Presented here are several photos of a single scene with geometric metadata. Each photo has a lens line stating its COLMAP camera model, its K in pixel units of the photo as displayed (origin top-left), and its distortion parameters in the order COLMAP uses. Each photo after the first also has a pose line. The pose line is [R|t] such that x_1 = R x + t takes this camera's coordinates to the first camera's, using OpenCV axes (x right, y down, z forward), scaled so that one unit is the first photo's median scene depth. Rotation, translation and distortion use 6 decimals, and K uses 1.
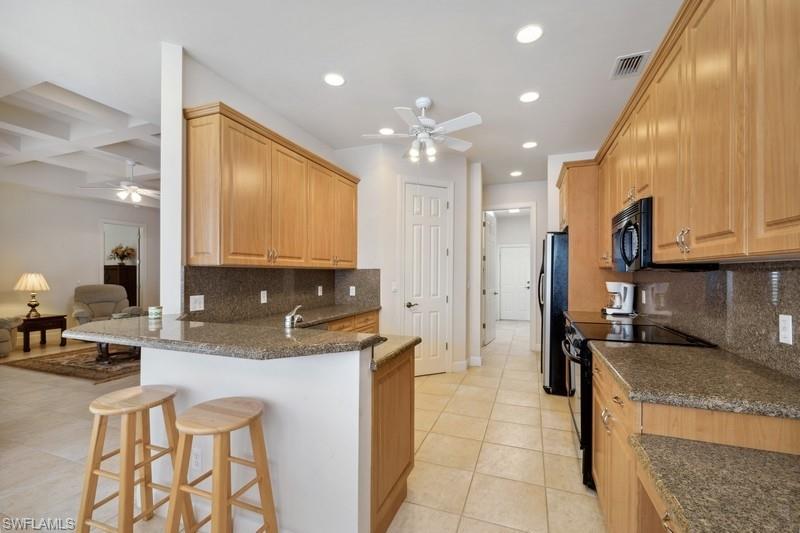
lens RADIAL K [[341.6, 0, 398.3], [0, 341.6, 272.4], [0, 0, 1]] dist [-0.001684, -0.000608]
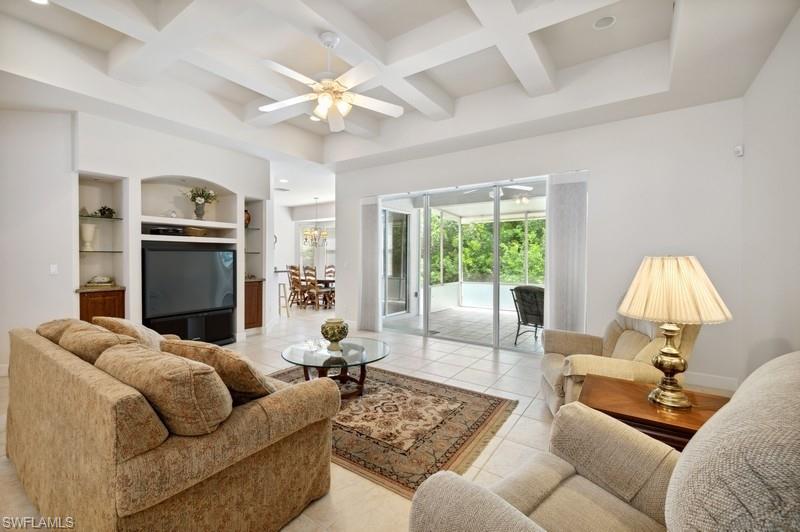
lens RADIAL K [[342.4, 0, 399.6], [0, 342.4, 263.8], [0, 0, 1]] dist [-0.000957, -0.000515]
pose [[-0.969653, -0.010393, 0.244264, -0.906188], [-0.006279, 0.999825, 0.017614, 0.004192], [-0.244404, 0.015545, -0.969549, 1.323726]]
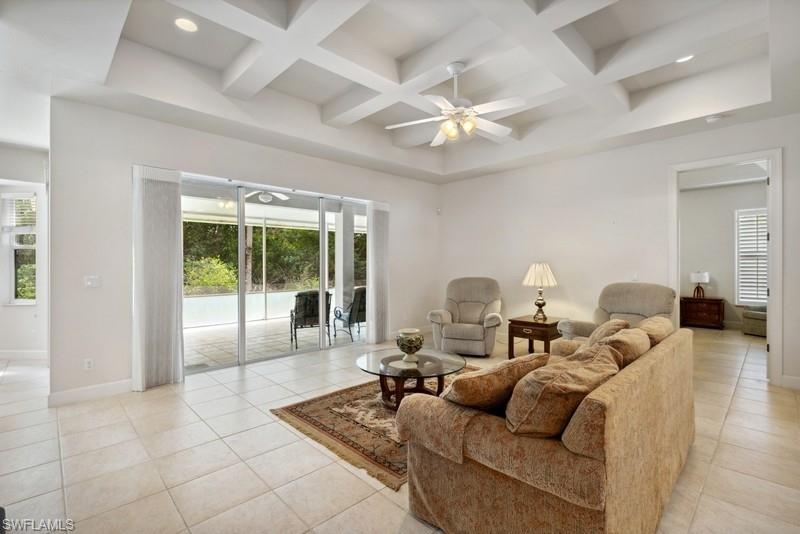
lens RADIAL K [[365.4, 0, 400.7], [0, 365.4, 262.8], [0, 0, 1]] dist [0.000502, -0.000023]
pose [[-0.416182, 0.003167, -0.909276, -0.170199], [0.004907, 0.999987, 0.001237, -0.002462], [0.909268, -0.003947, -0.416192, 1.045266]]
